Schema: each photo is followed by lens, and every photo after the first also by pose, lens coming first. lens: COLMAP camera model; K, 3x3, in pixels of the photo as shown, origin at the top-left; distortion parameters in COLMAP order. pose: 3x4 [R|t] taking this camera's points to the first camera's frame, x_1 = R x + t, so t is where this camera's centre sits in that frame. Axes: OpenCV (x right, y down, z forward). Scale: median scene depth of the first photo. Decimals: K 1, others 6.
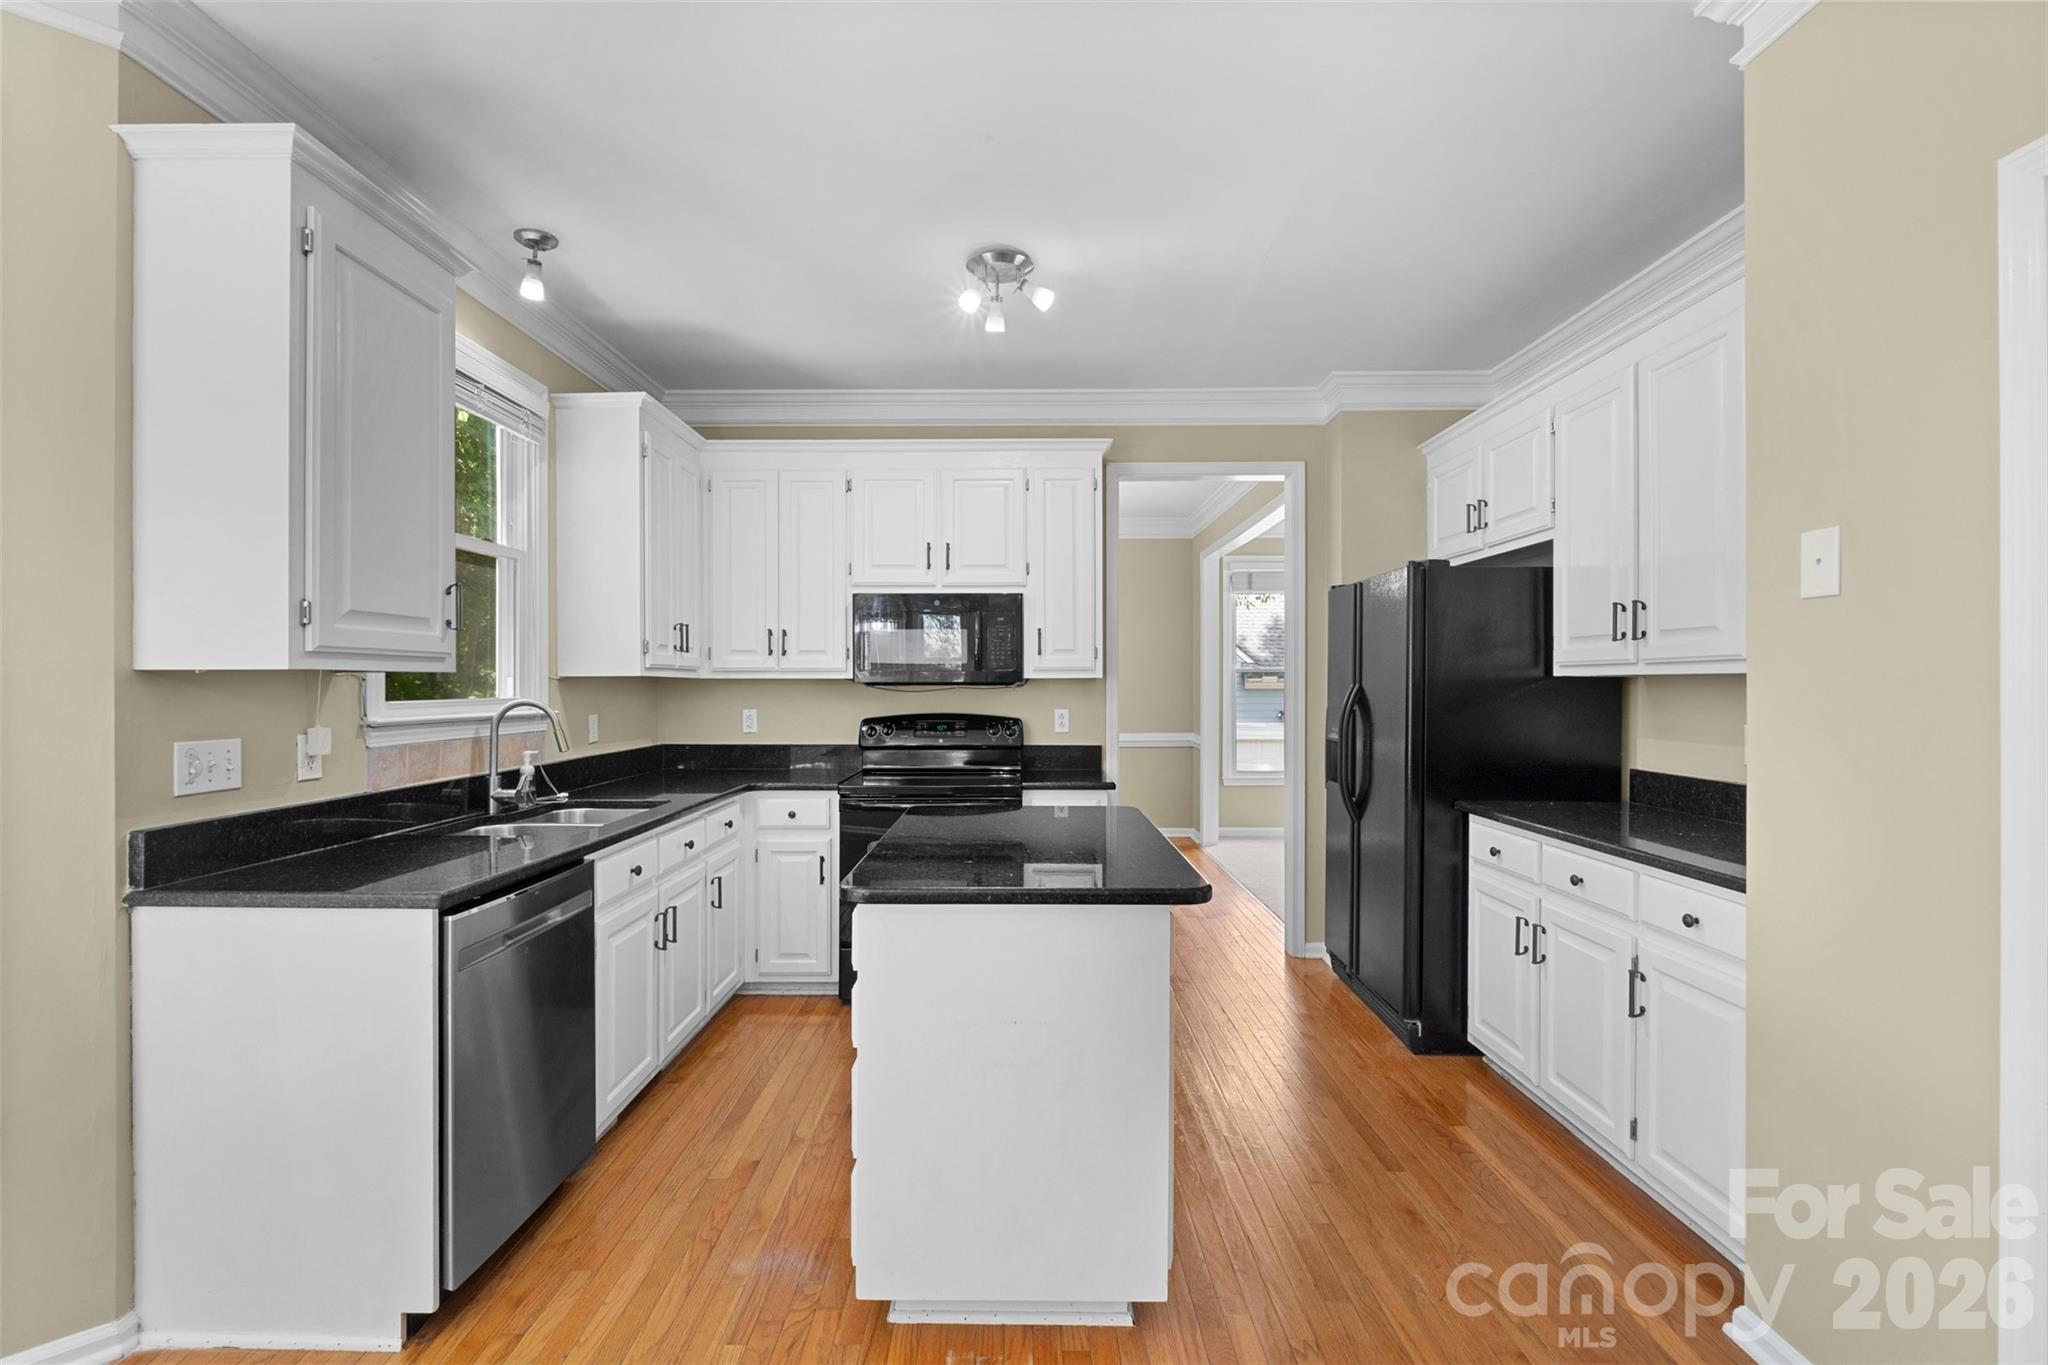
lens RADIAL K [[910.9, 0, 1013.5], [0, 910.9, 680.0], [0, 0, 1]] dist [-0.003220, -0.000937]
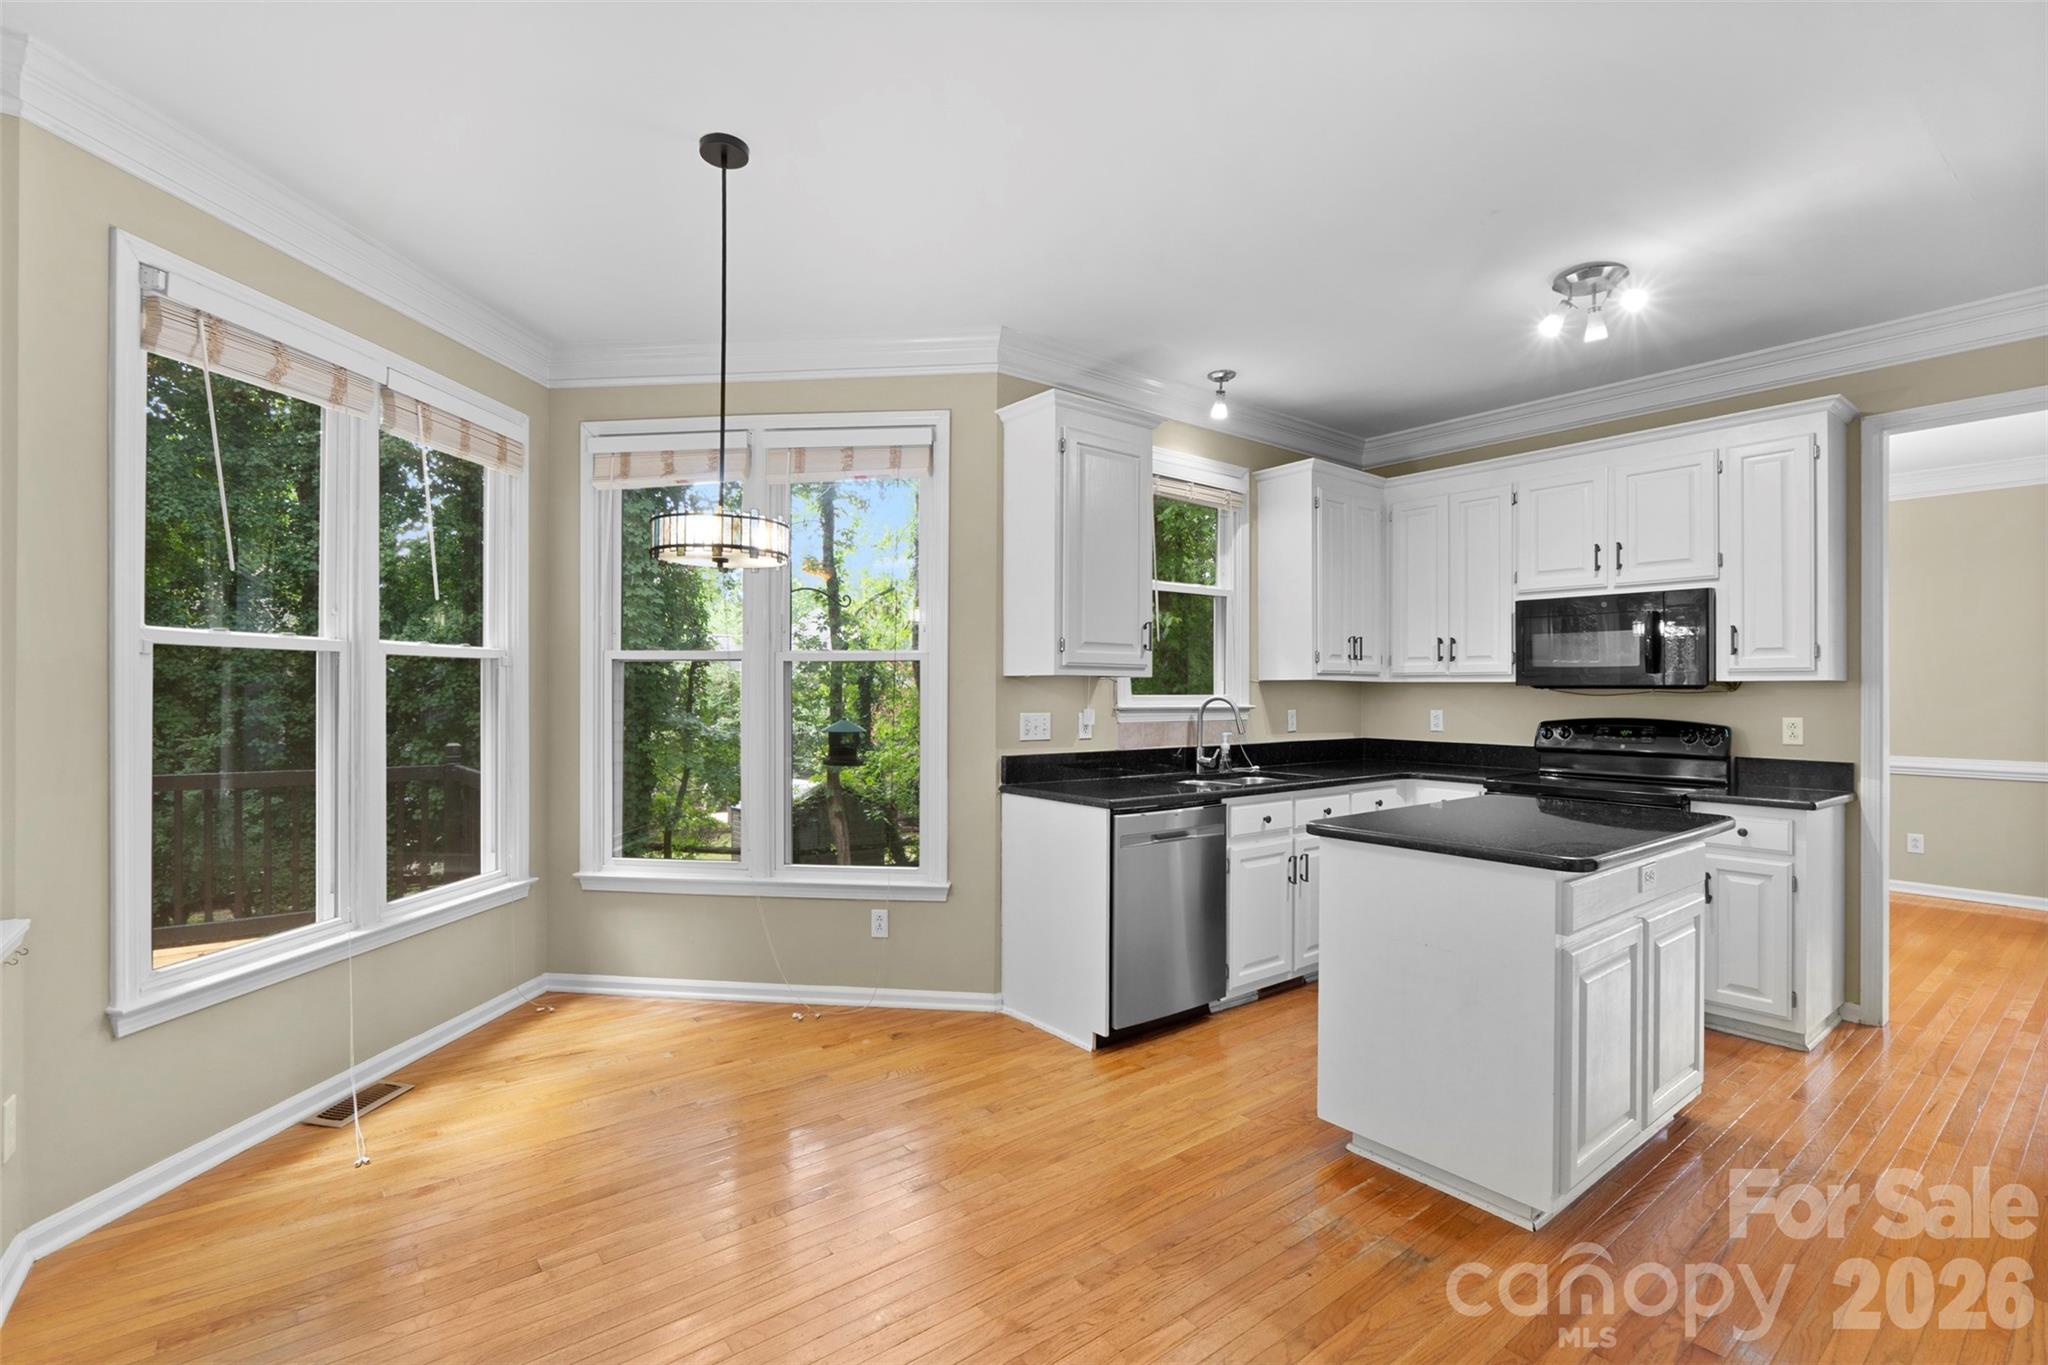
lens RADIAL K [[917.8, 0, 1007.1], [0, 917.8, 686.8], [0, 0, 1]] dist [-0.004073, -0.000544]
pose [[0.623097, 0.001974, -0.782142, 0.359895], [-0.002988, 0.999996, 0.000144, 0.007353], [0.782139, 0.002247, 0.623100, -0.151303]]
